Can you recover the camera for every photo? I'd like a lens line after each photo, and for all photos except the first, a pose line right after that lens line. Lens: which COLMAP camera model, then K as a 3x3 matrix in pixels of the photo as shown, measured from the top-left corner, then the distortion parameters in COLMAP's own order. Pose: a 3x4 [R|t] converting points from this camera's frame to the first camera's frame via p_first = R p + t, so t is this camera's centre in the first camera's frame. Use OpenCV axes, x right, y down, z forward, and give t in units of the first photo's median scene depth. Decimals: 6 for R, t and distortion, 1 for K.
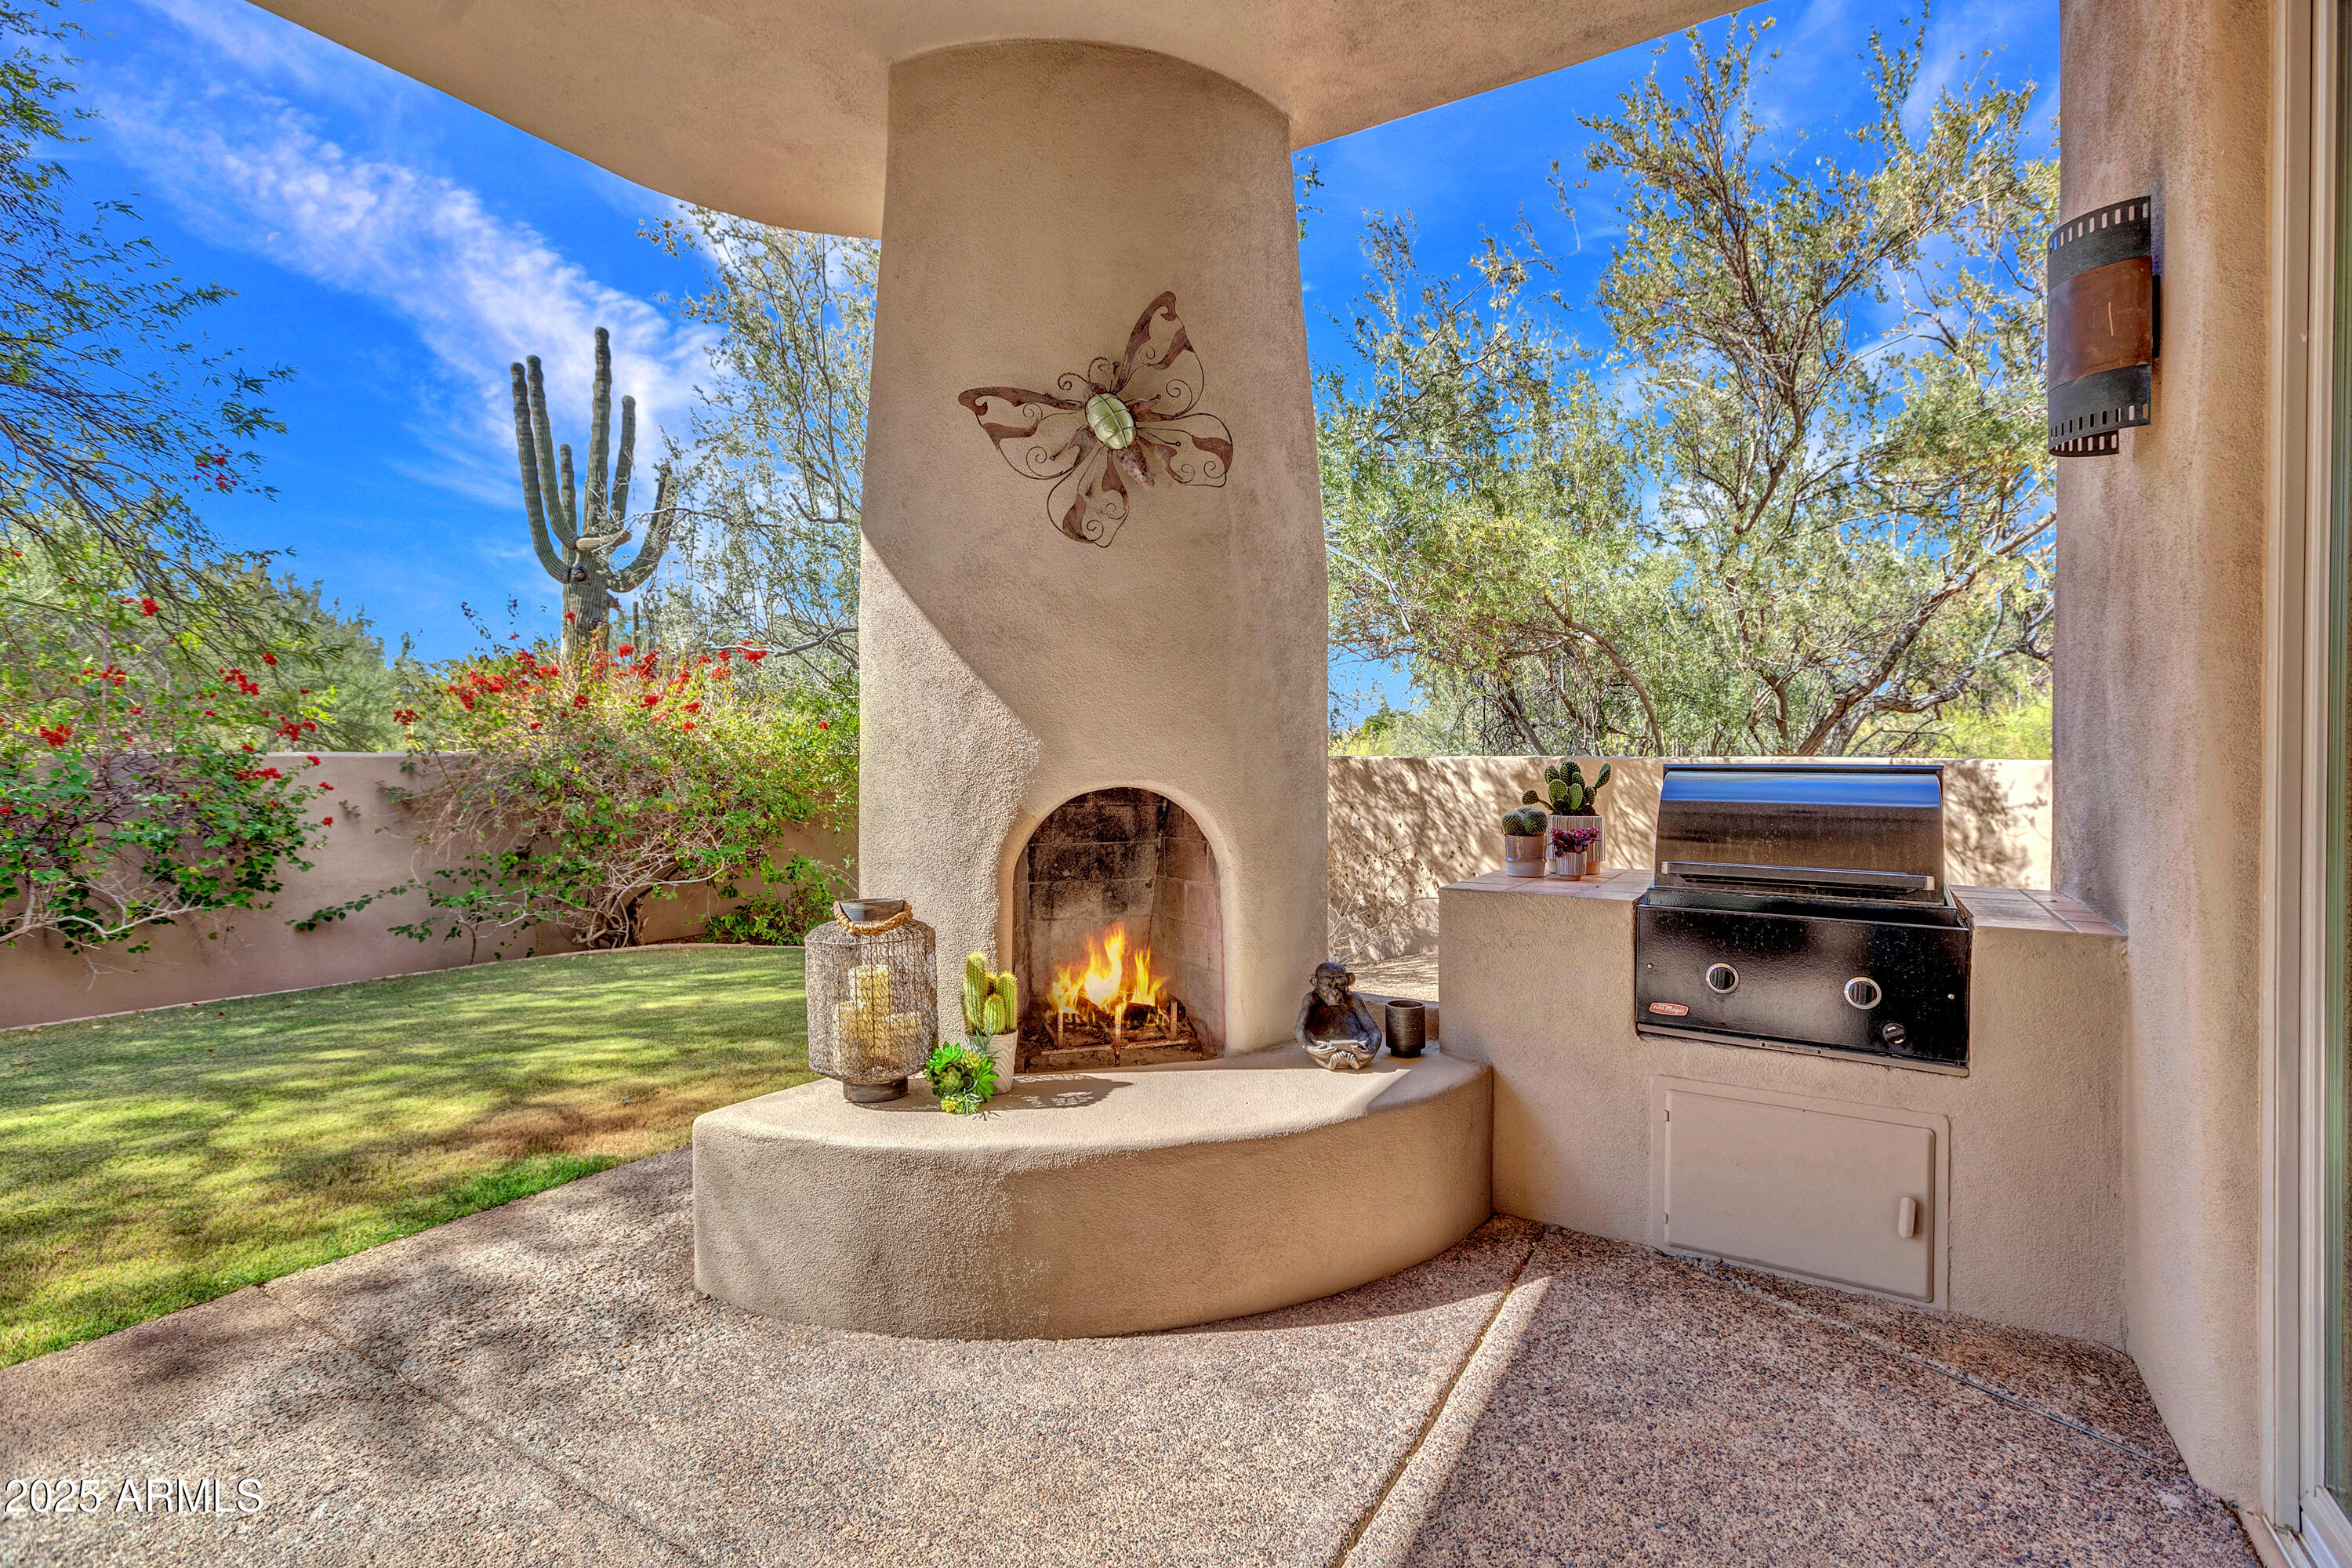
lens RADIAL K [[1104.8, 0, 1187.0], [0, 1104.8, 775.8], [0, 0, 1]] dist [-0.031923, 0.010472]
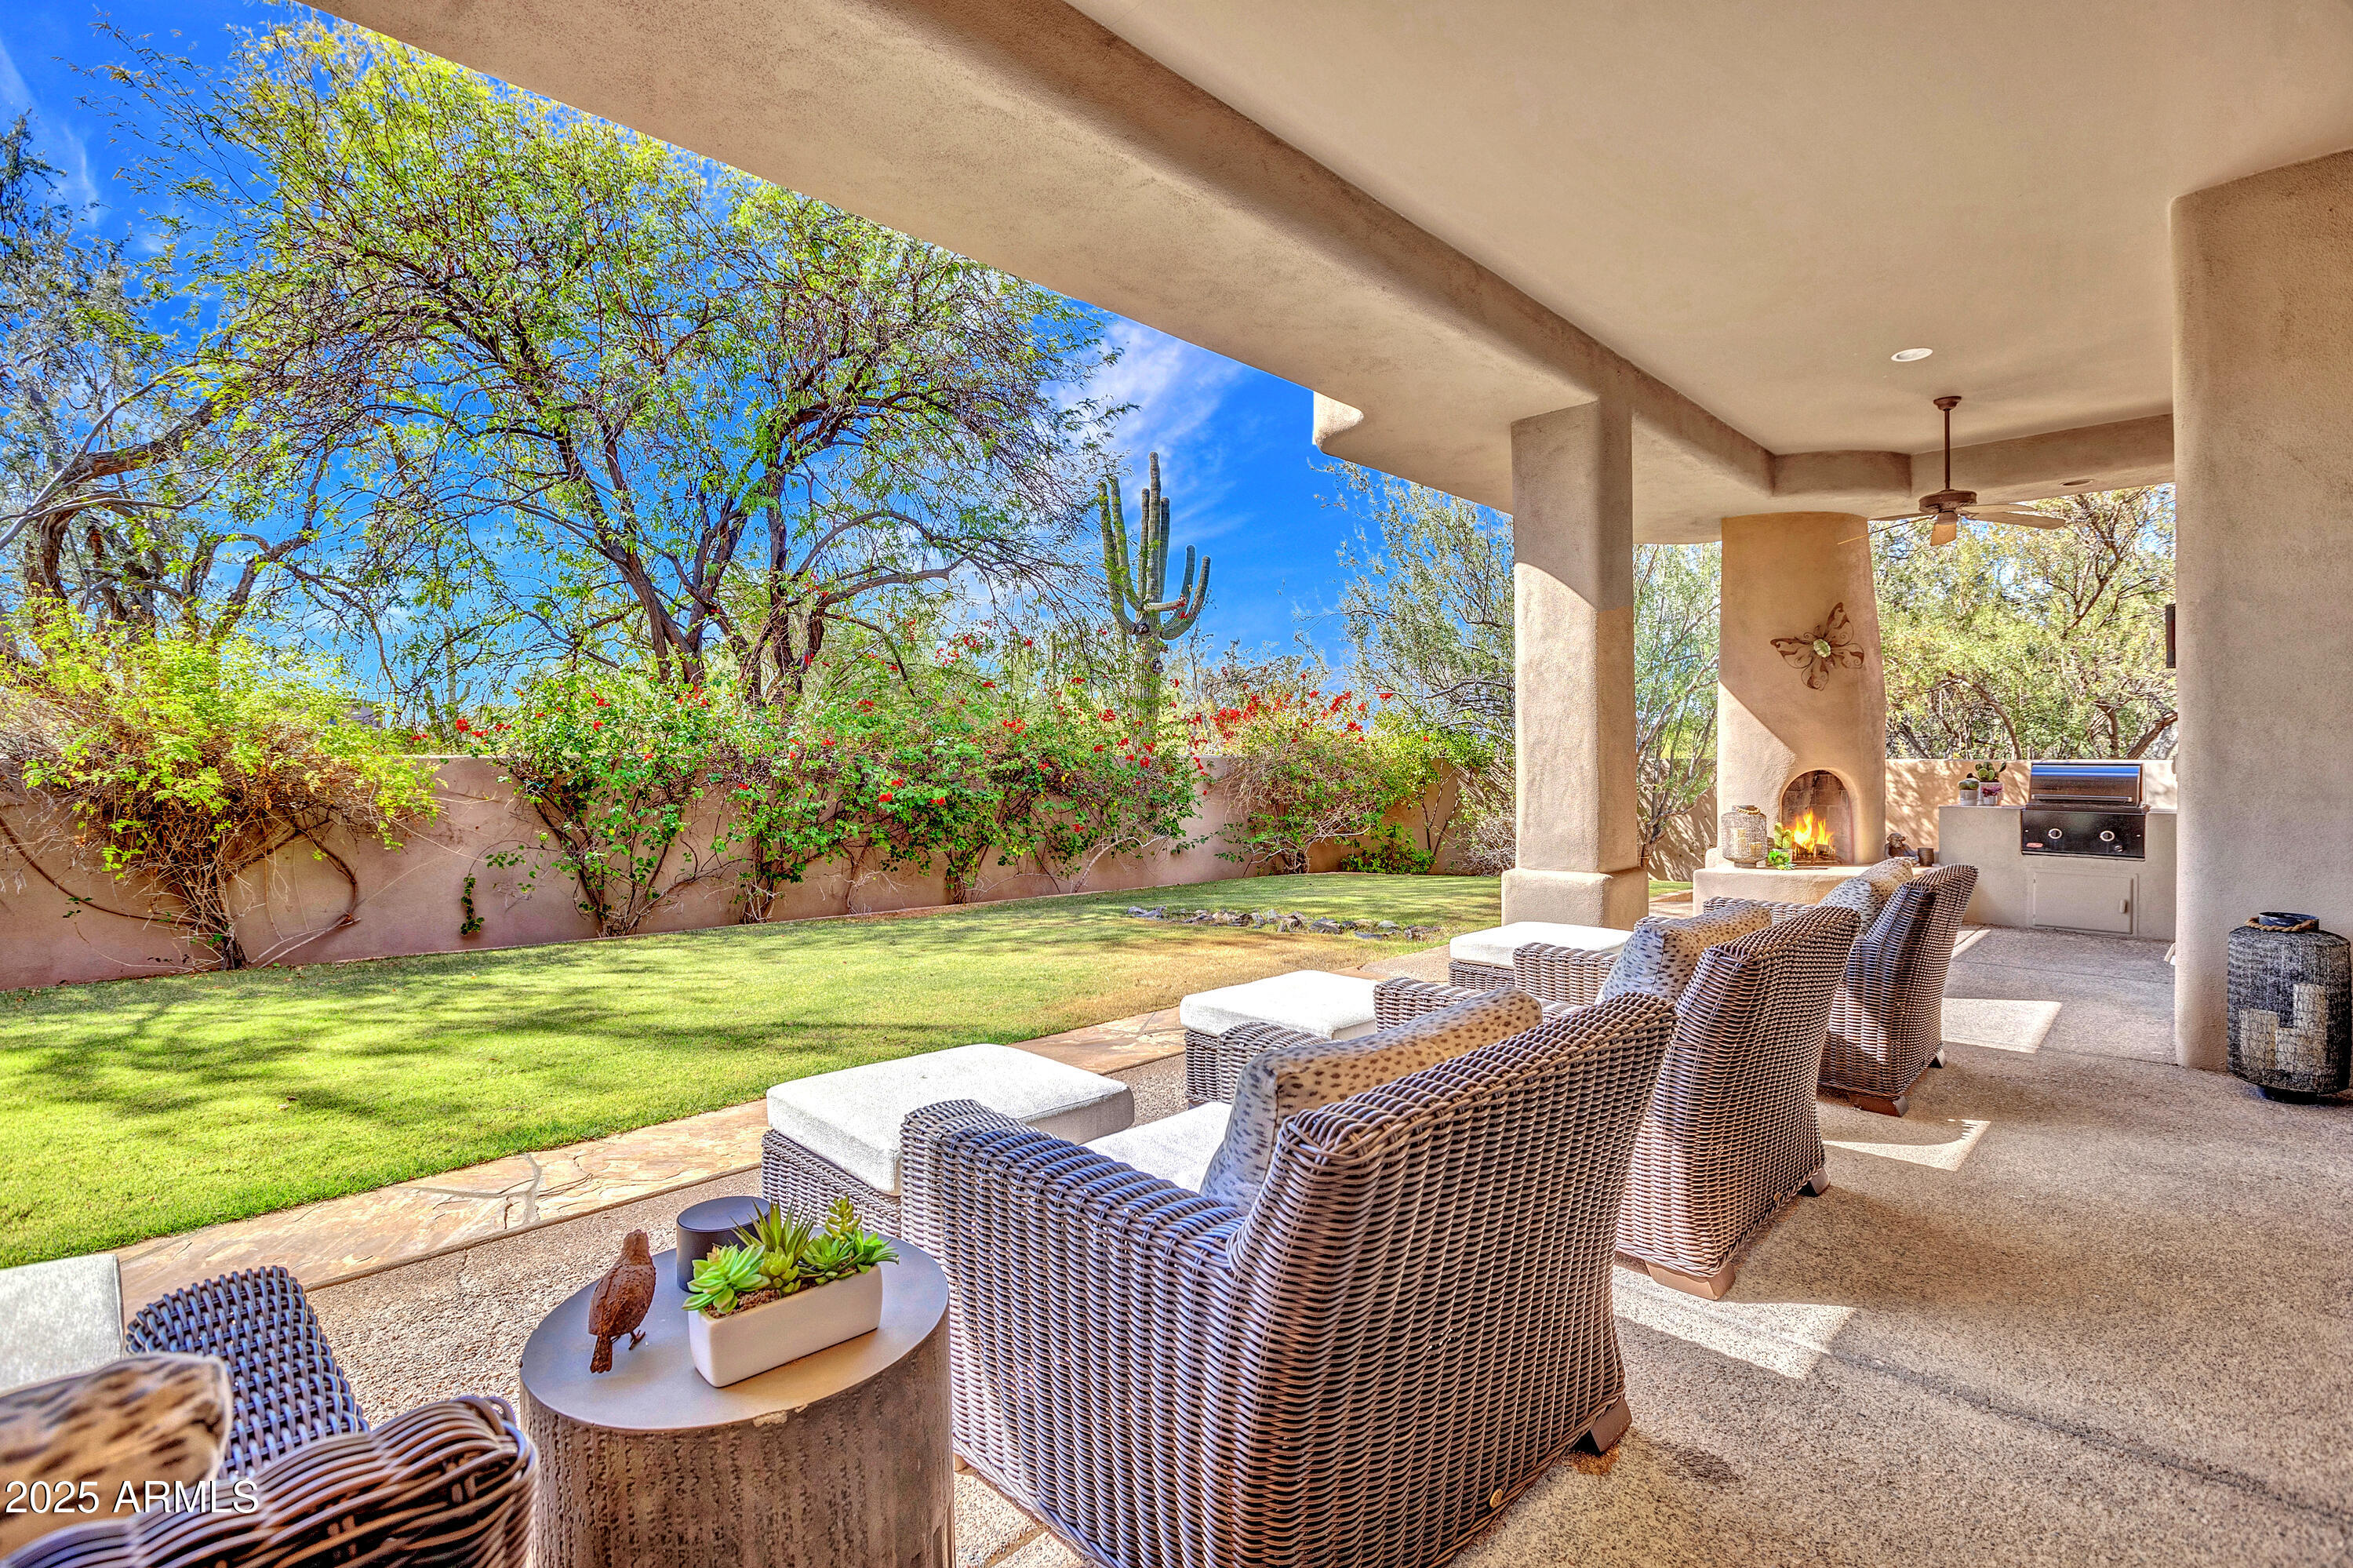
lens RADIAL K [[1105.4, 0, 1158.8], [0, 1105.4, 771.6], [0, 0, 1]] dist [-0.031923, 0.010472]
pose [[0.968589, 0.004977, -0.248617, -1.019139], [-0.006269, 0.999971, -0.004405, 0.039022], [0.248588, 0.005825, 0.968592, -2.214286]]
